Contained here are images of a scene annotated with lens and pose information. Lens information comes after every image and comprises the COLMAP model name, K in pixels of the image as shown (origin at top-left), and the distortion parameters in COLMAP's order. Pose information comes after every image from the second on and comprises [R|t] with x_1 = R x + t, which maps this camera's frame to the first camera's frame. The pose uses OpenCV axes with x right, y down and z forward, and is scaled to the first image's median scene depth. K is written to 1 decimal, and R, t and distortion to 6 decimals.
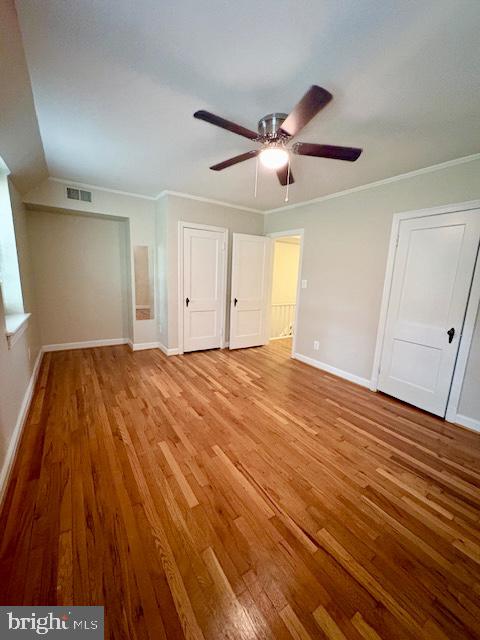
lens RADIAL K [[255.4, 0, 240.0], [0, 255.4, 320.0], [0, 0, 1]] dist [0.000232, 0.000014]
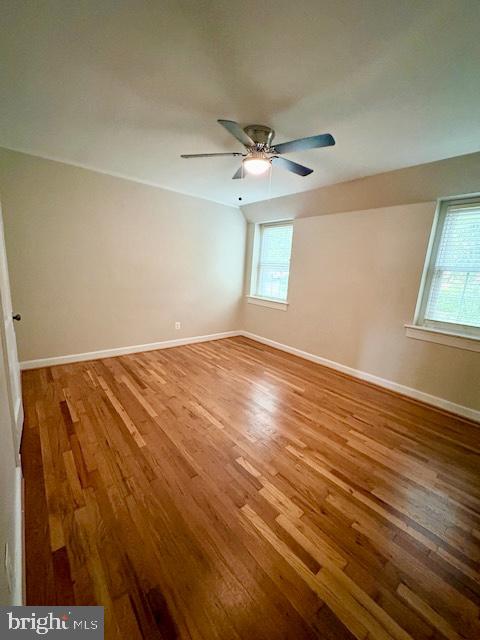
lens RADIAL K [[255.4, 0, 240.0], [0, 255.4, 320.0], [0, 0, 1]] dist [0.000232, 0.000014]
pose [[-0.988177, -0.074087, -0.134231, 0.215994], [-0.117505, 0.928343, 0.352663, -0.287515], [0.098484, 0.364266, -0.926073, 1.665076]]
